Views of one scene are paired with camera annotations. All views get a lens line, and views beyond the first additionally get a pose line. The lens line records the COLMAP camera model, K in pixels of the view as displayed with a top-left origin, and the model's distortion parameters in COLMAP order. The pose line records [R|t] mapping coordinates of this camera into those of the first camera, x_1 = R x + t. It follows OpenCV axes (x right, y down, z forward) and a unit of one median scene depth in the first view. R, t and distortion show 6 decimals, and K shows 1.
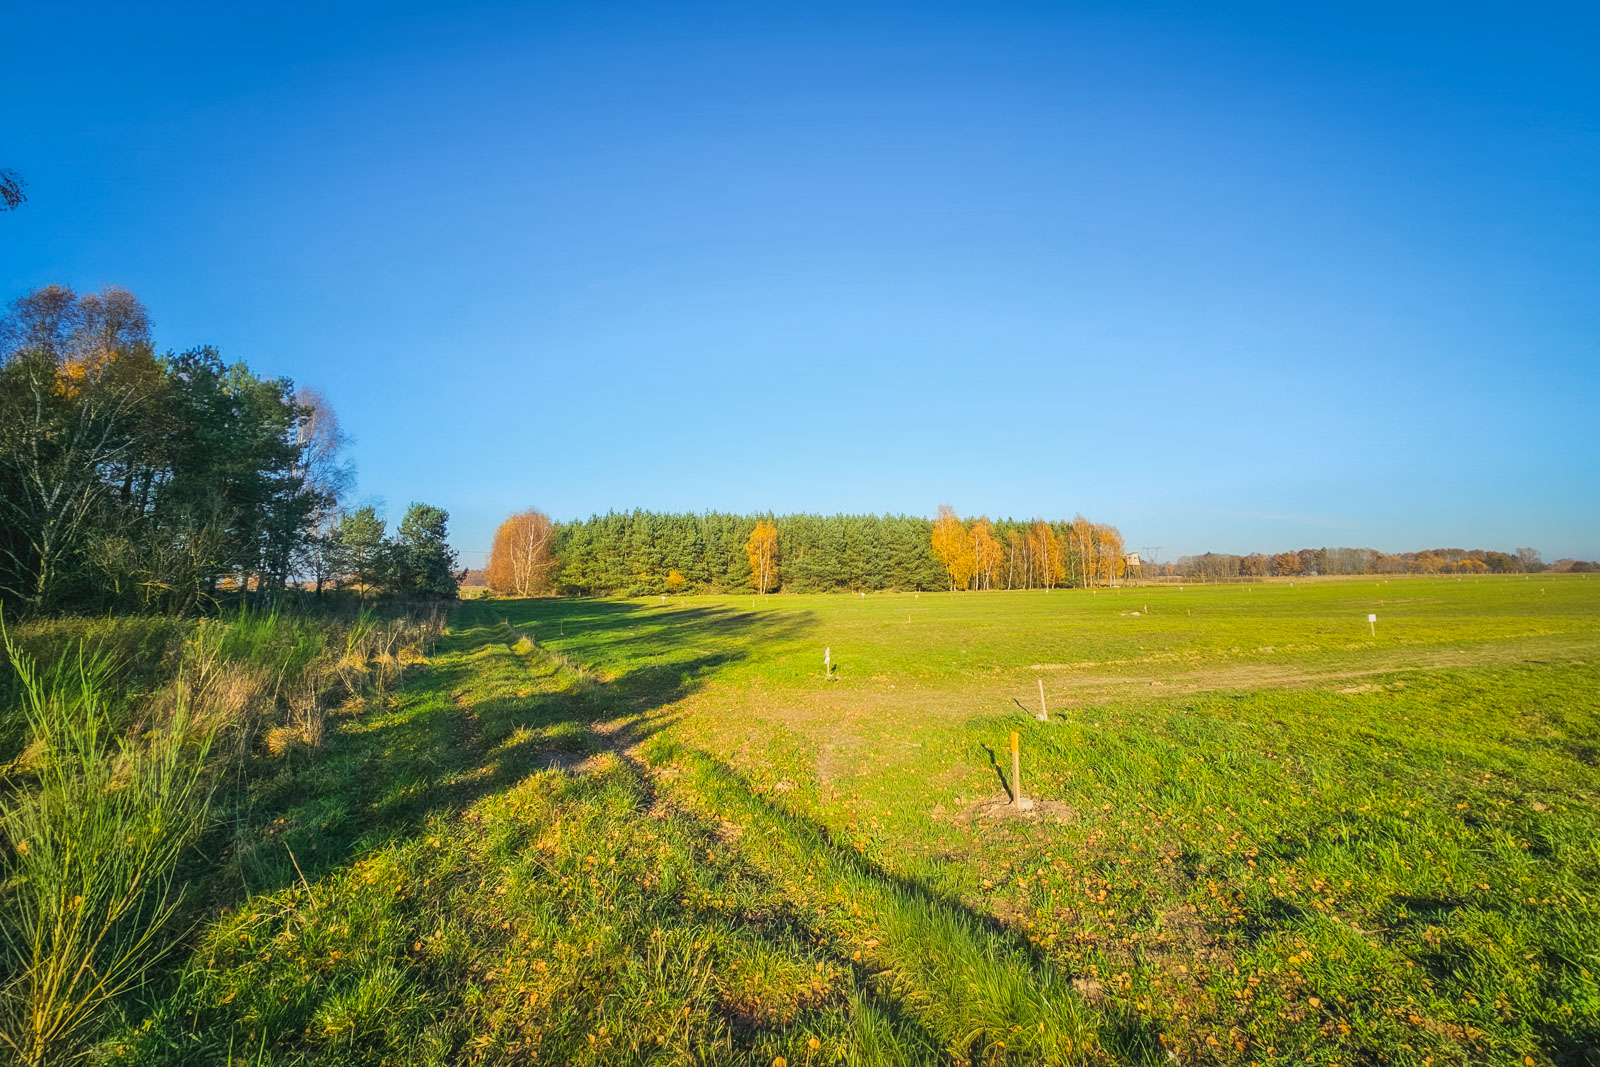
lens RADIAL K [[592.9, 0, 800.0], [0, 592.9, 533.5], [0, 0, 1]] dist [0.000599, 0.000118]
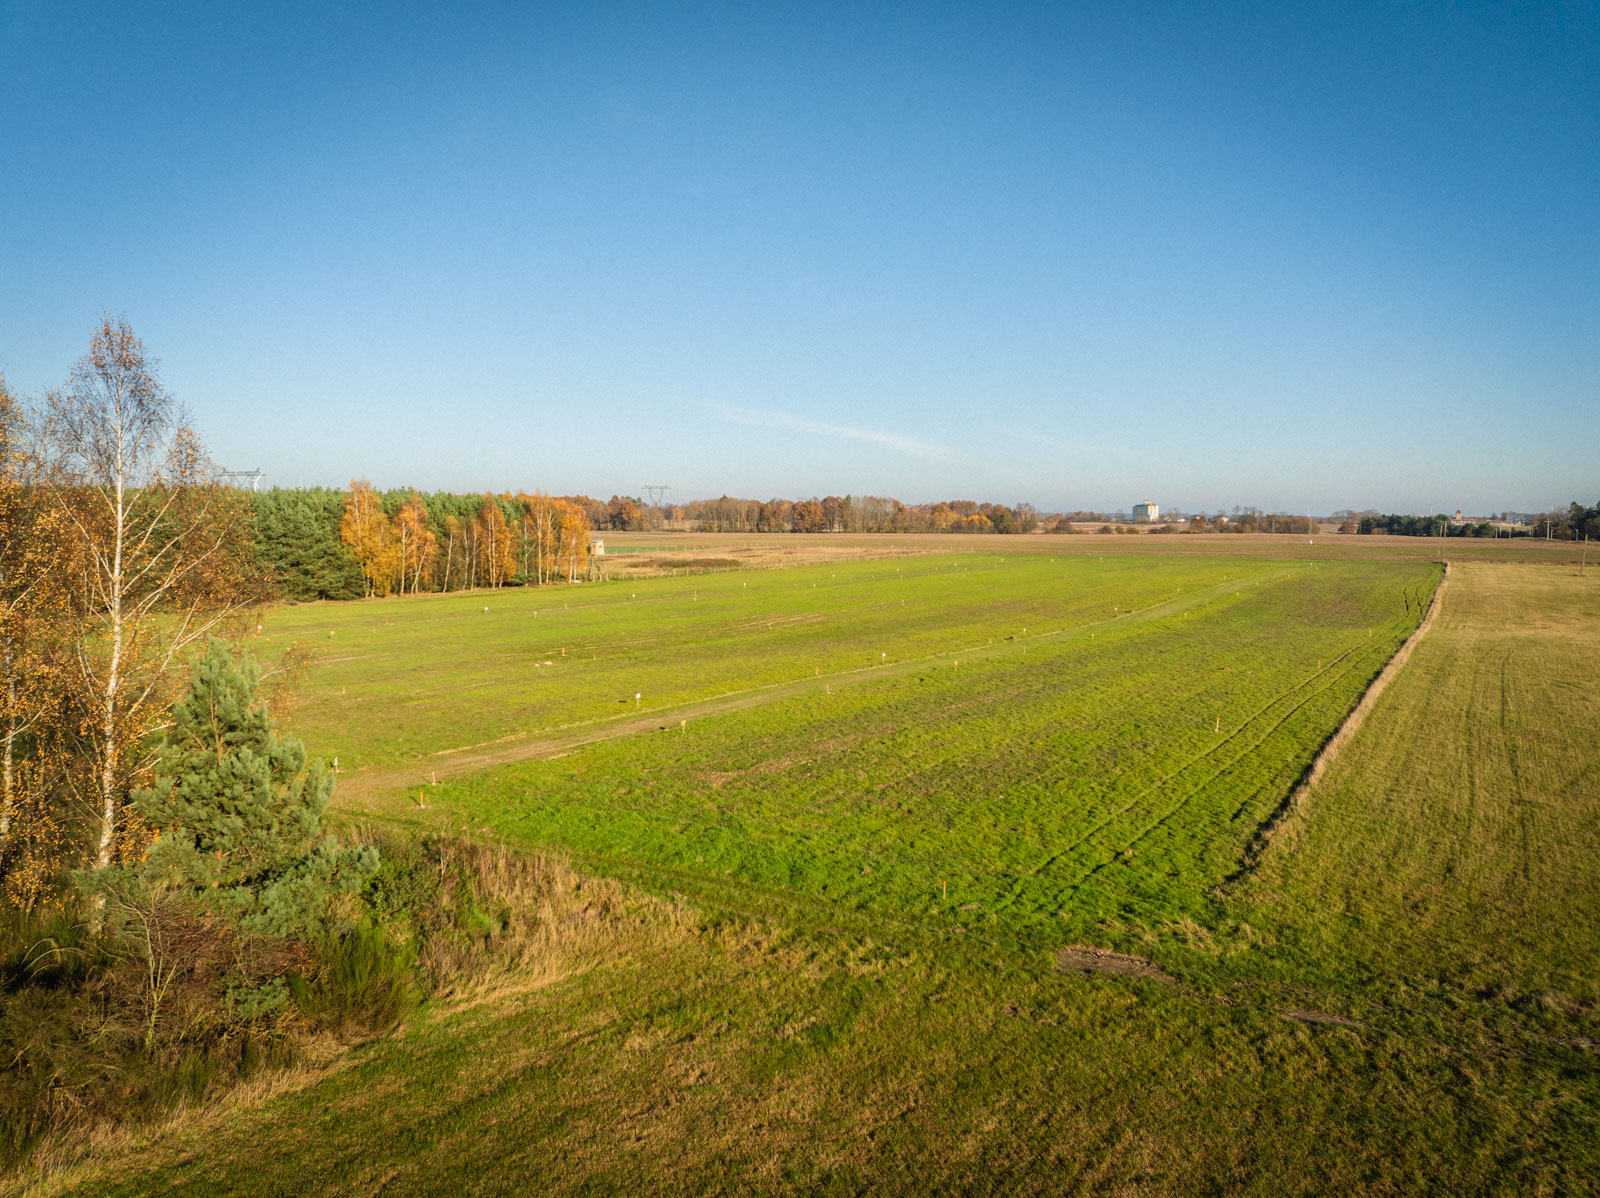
lens RADIAL K [[1125.1, 0, 800.0], [0, 1125.1, 599.0], [0, 0, 1]] dist [-0.001068, -0.000939]
pose [[0.806318, -0.021466, 0.591092, -0.135485], [-0.085485, 0.984620, 0.152368, -0.154139], [-0.585272, -0.173387, 0.792082, -0.417535]]
